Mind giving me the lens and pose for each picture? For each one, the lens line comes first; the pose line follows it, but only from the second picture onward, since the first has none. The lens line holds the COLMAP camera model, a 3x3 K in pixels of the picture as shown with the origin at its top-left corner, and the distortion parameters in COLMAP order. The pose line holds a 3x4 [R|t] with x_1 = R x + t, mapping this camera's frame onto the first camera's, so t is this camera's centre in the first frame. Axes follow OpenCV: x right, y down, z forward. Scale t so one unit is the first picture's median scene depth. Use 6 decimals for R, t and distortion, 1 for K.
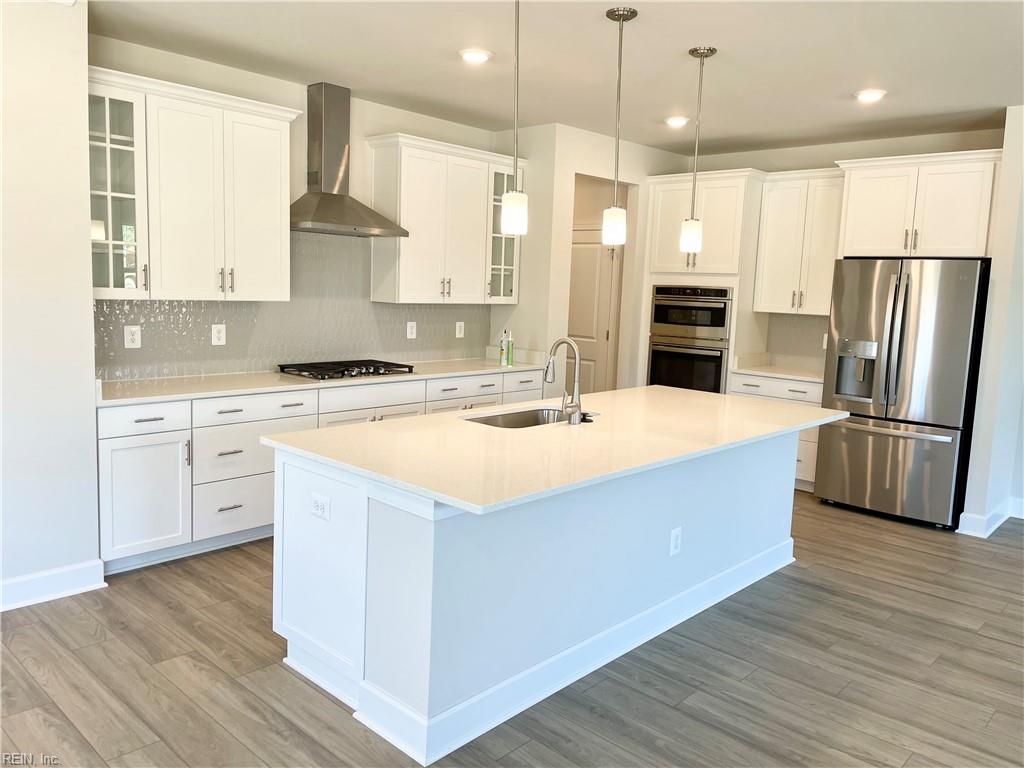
lens RADIAL K [[775.3, 0, 512.0], [0, 775.3, 384.0], [0, 0, 1]] dist [0.087574, -0.127603]
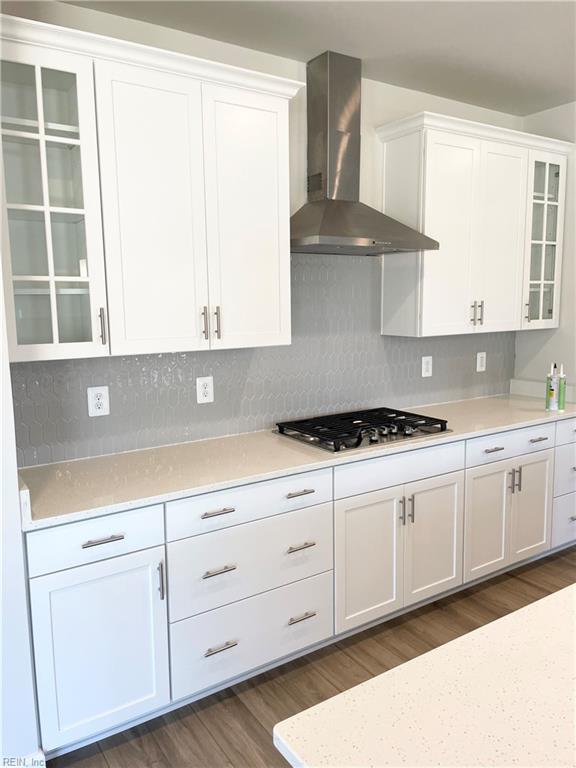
lens RADIAL K [[581.5, 0, 288.0], [0, 581.5, 384.0], [0, 0, 1]] dist [0.087574, -0.127603]
pose [[0.970384, -0.017864, -0.240906, -0.152014], [0.020220, 0.999769, 0.007311, -0.072045], [0.240720, -0.011966, 0.970521, 0.451475]]
